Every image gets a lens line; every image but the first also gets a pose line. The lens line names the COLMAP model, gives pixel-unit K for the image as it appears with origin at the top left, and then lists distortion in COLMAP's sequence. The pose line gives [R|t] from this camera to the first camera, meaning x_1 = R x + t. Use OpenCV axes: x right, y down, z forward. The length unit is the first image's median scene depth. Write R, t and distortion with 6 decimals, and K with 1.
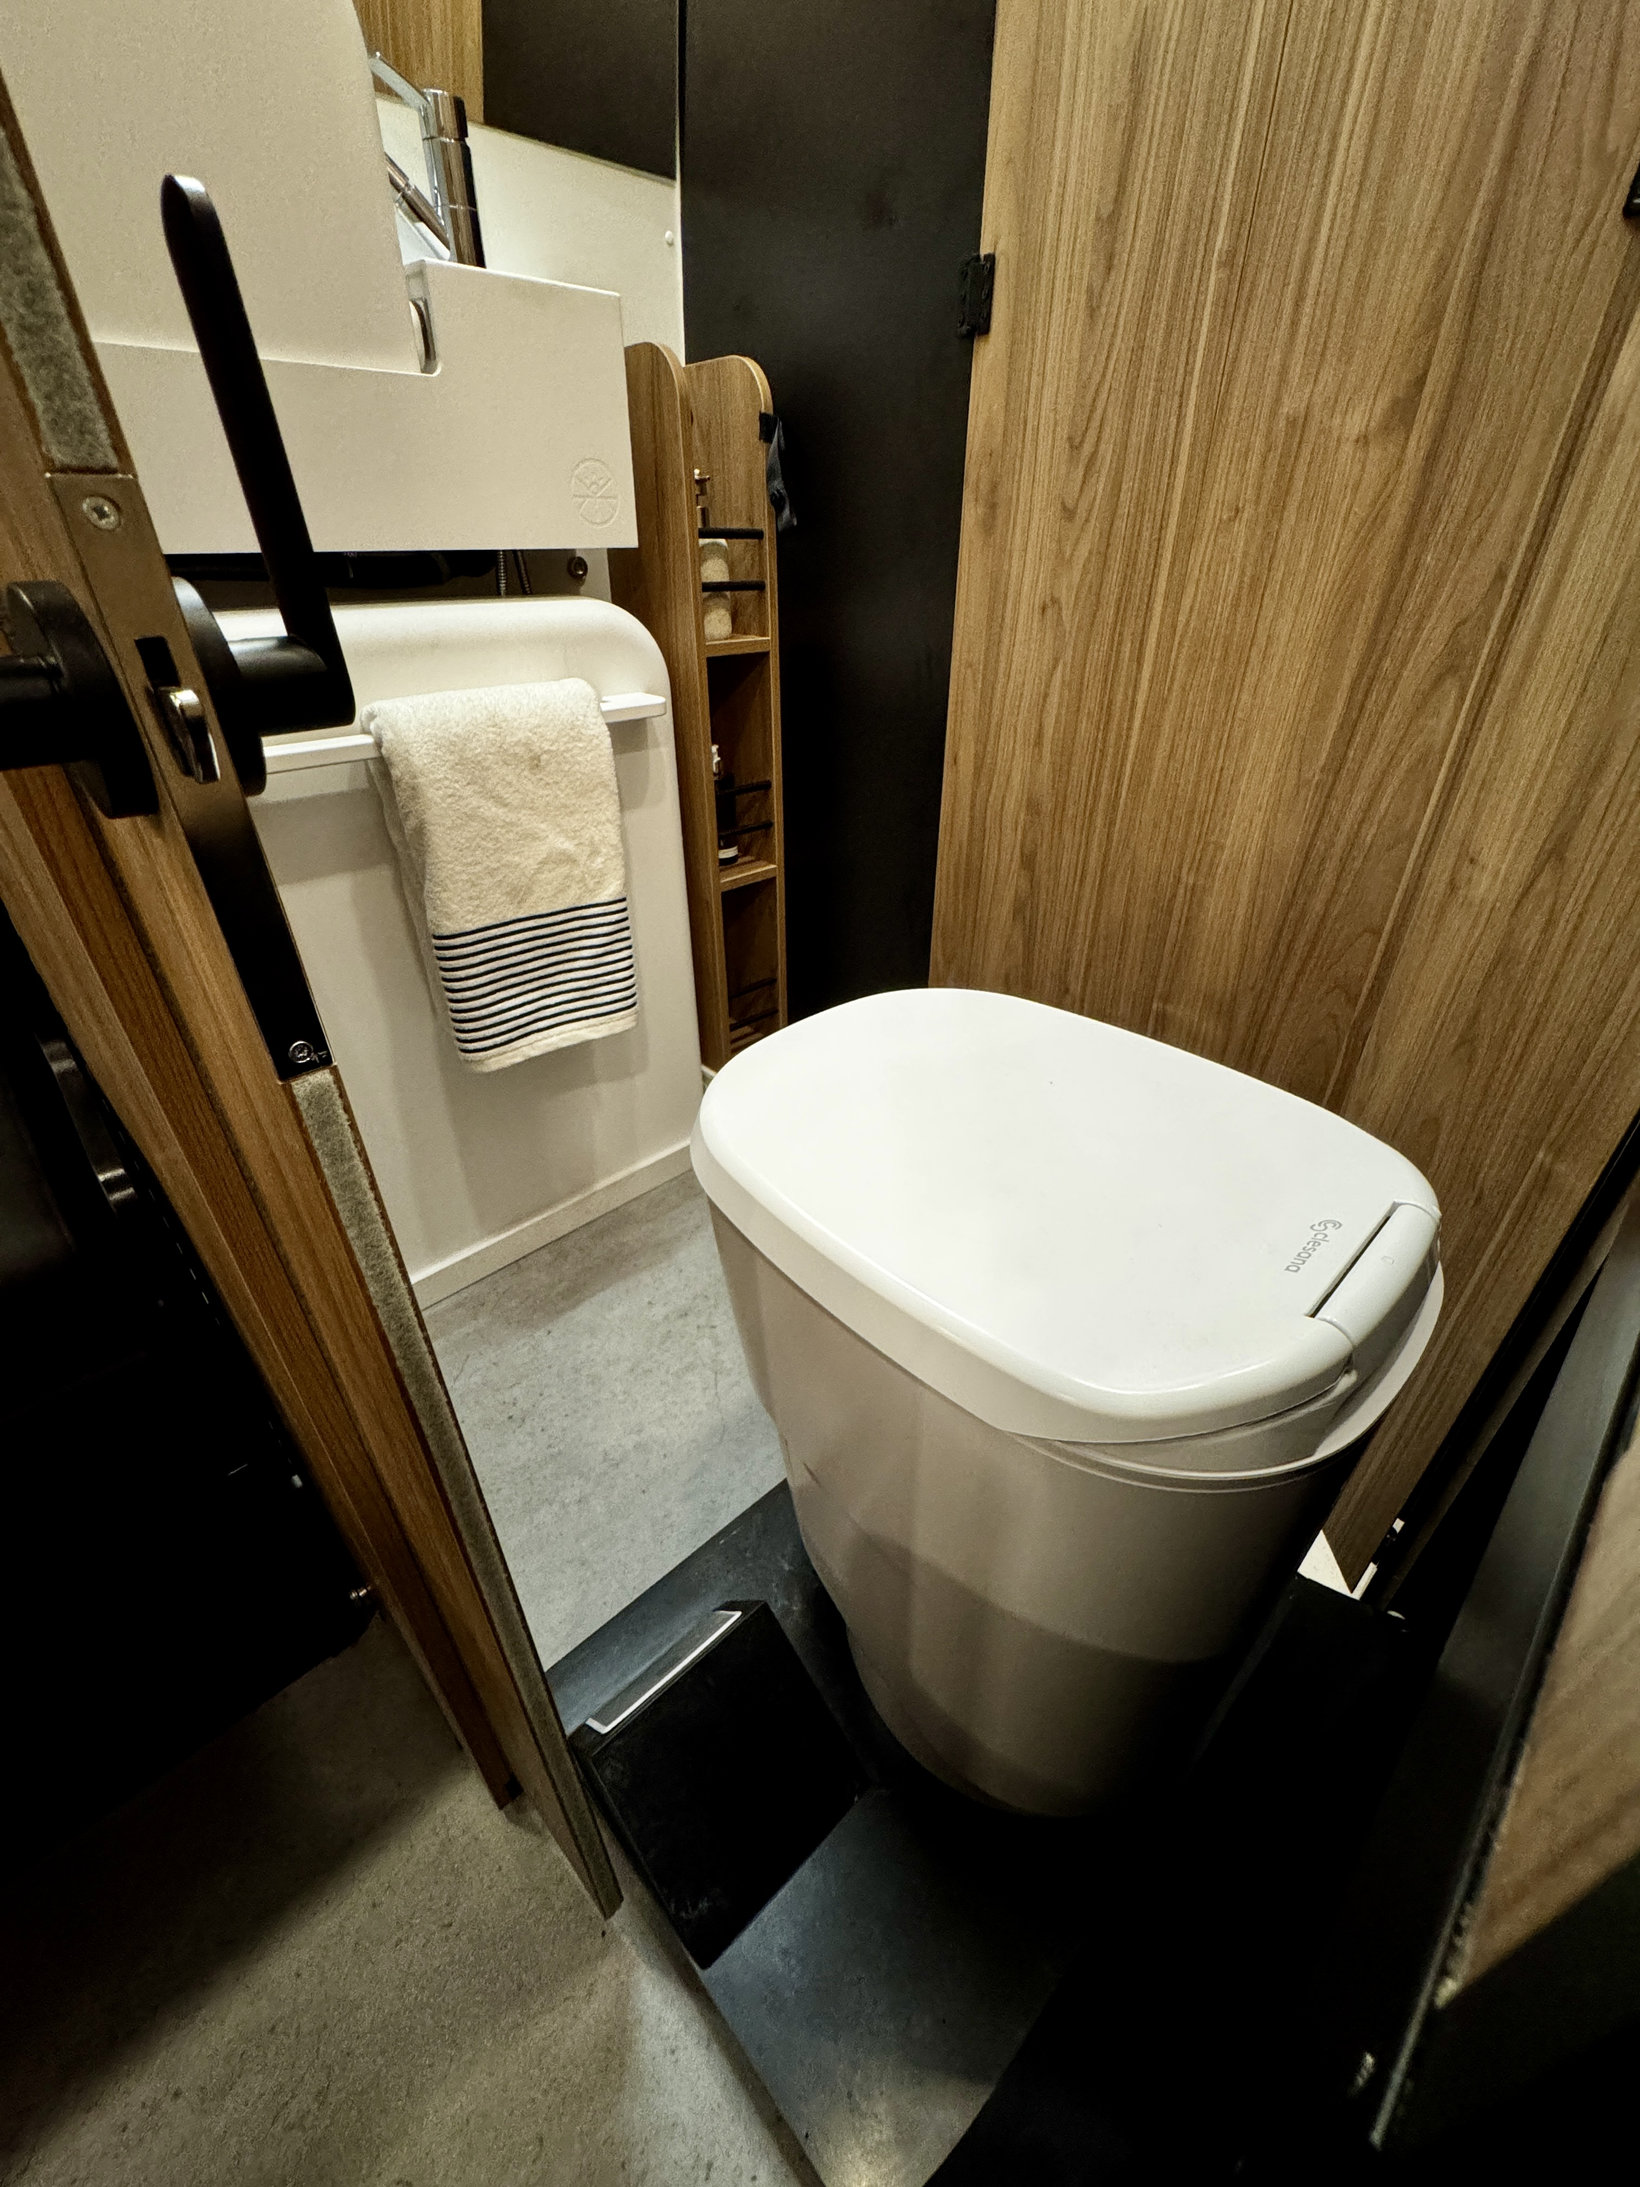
lens RADIAL K [[877.3, 0, 830.2], [0, 877.3, 1088.4], [0, 0, 1]] dist [0.001077, 0.000019]
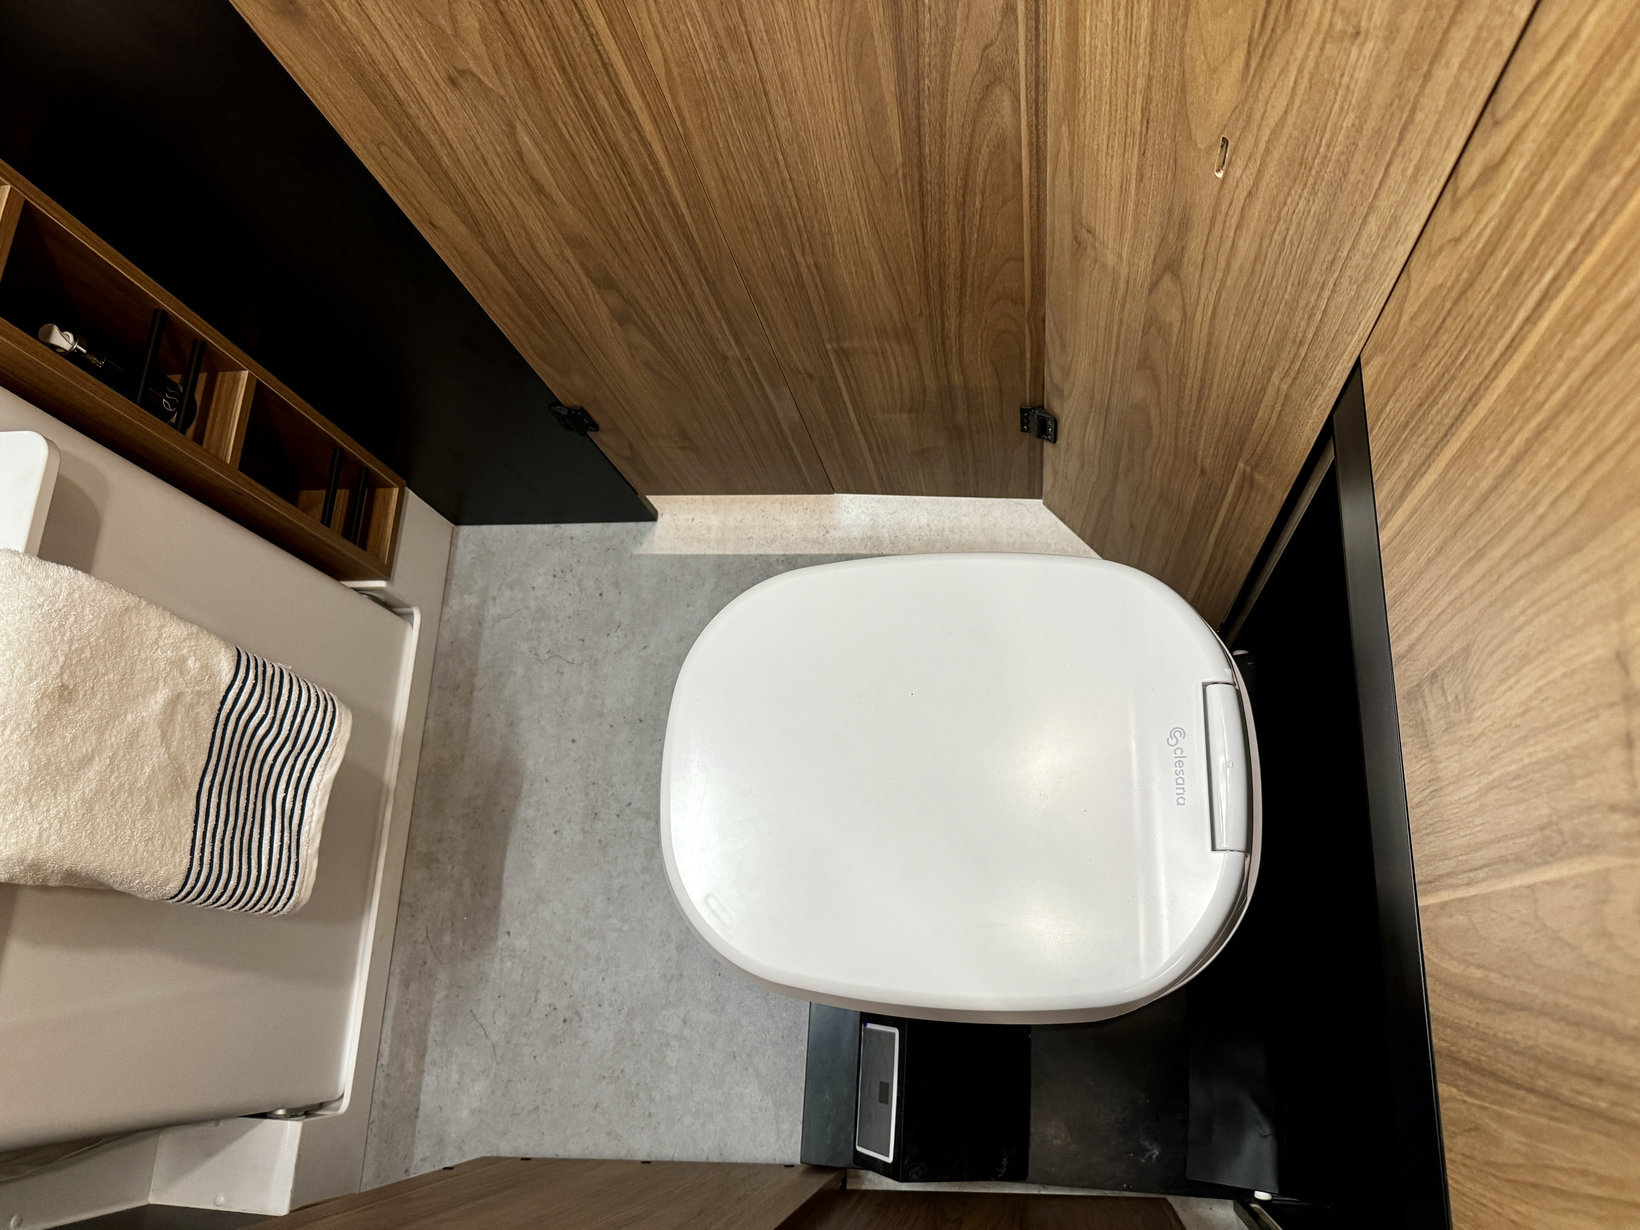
lens RADIAL K [[1158.2, 0, 821.0], [0, 1158.2, 607.7], [0, 0, 1]] dist [0.085103, -0.129822]
pose [[0.716170, -0.692919, 0.083450, 0.087153], [0.509855, 0.601081, 0.615427, -0.738253], [-0.476602, -0.398203, 0.783764, -0.040187]]
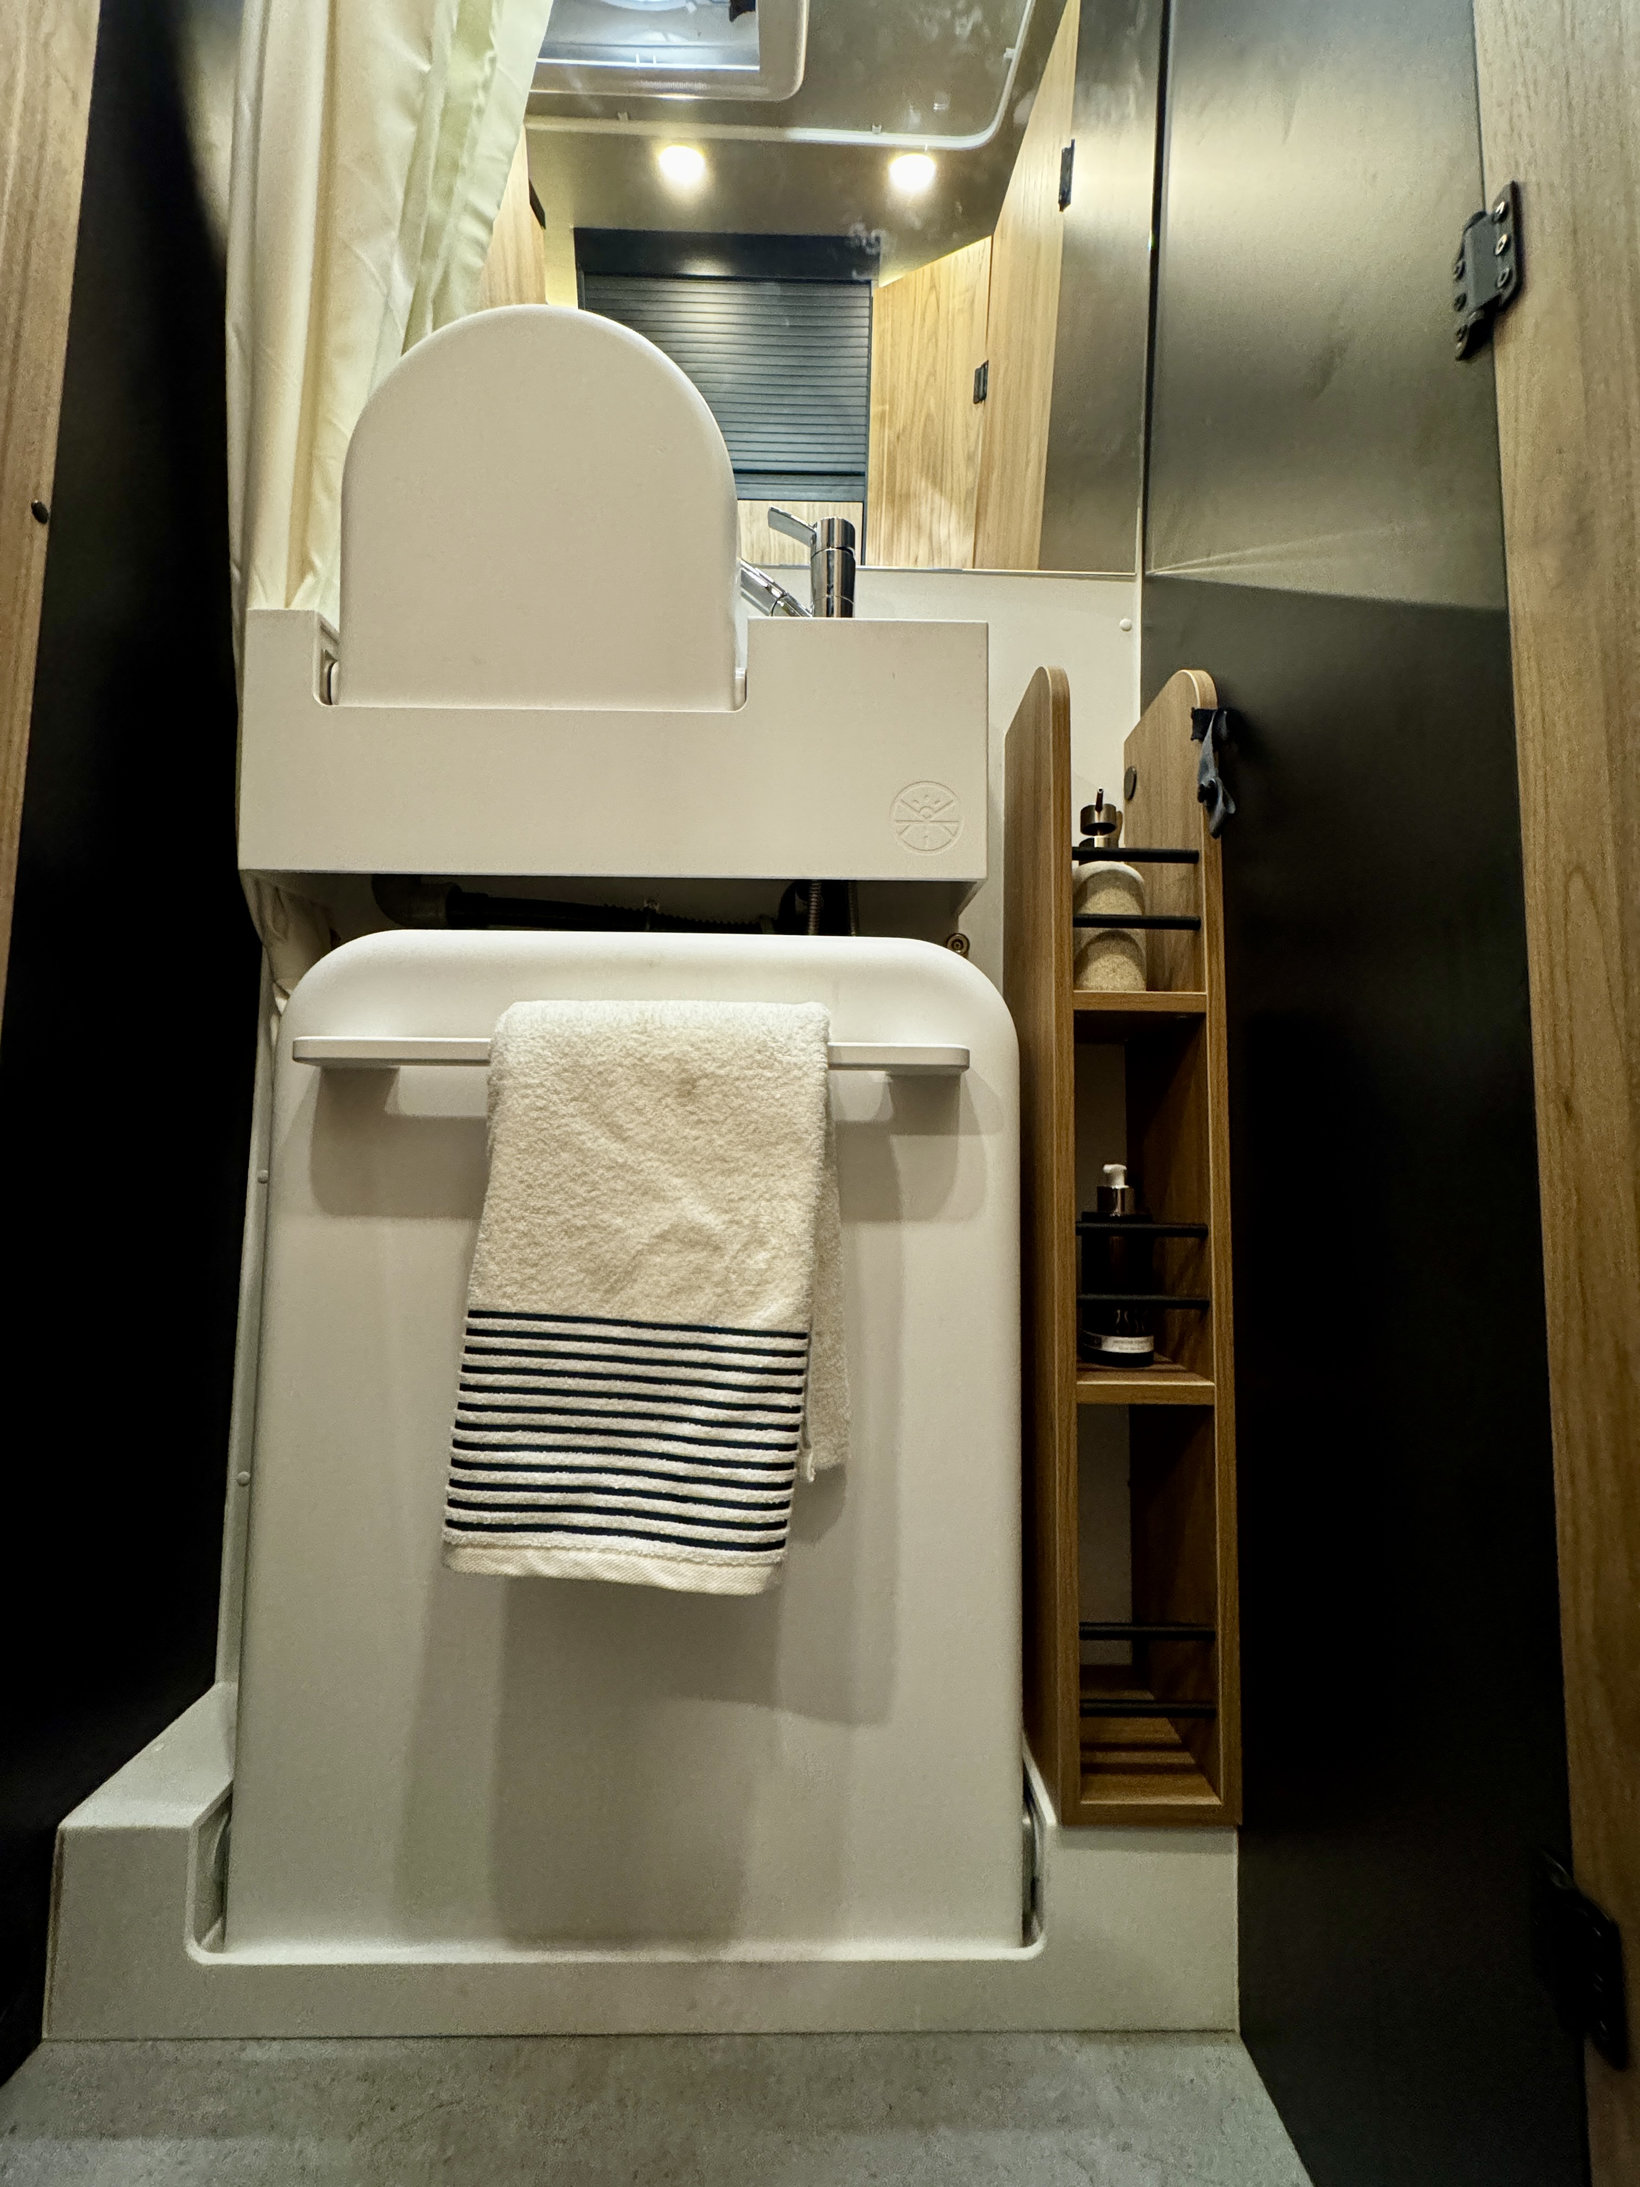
lens RADIAL K [[875.6, 0, 821.6], [0, 875.6, 1089.9], [0, 0, 1]] dist [-0.001220, 0.000021]
pose [[0.726889, -0.049707, -0.684954, 0.199939], [-0.371544, 0.810344, -0.453098, -0.115842], [0.577571, 0.583842, 0.570562, 0.725728]]
